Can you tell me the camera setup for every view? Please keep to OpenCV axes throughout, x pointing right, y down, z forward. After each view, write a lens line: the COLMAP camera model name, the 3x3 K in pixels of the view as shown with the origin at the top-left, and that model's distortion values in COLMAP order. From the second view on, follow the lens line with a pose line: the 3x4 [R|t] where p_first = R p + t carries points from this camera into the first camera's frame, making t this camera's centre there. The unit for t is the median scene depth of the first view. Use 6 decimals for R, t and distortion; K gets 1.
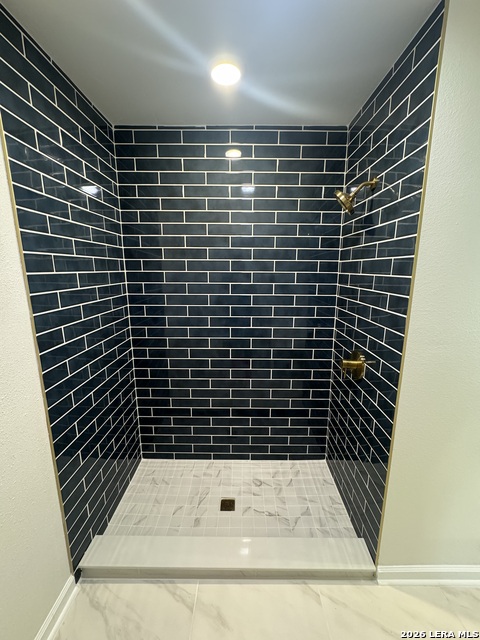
lens RADIAL K [[259.8, 0, 240.4], [0, 259.8, 318.7], [0, 0, 1]] dist [0.000873, -0.000433]
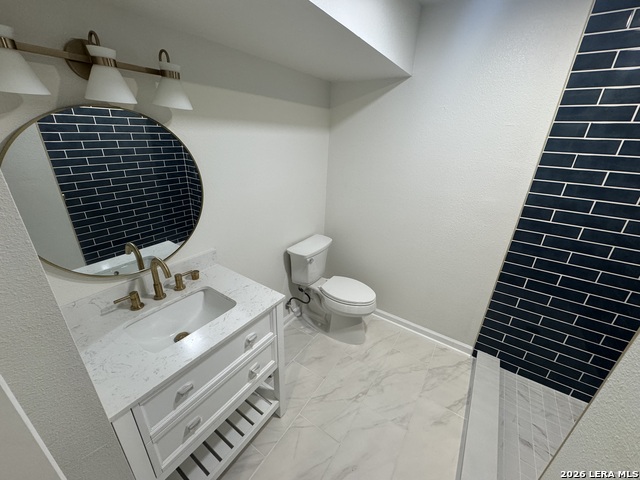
lens RADIAL K [[259.8, 0, 318.8], [0, 259.8, 241.6], [0, 0, 1]] dist [0.000873, -0.000433]
pose [[-0.555086, 0.306529, -0.773252, 1.045982], [-0.191266, 0.857674, 0.477297, -0.229072], [0.809504, 0.412838, -0.417455, 0.636659]]
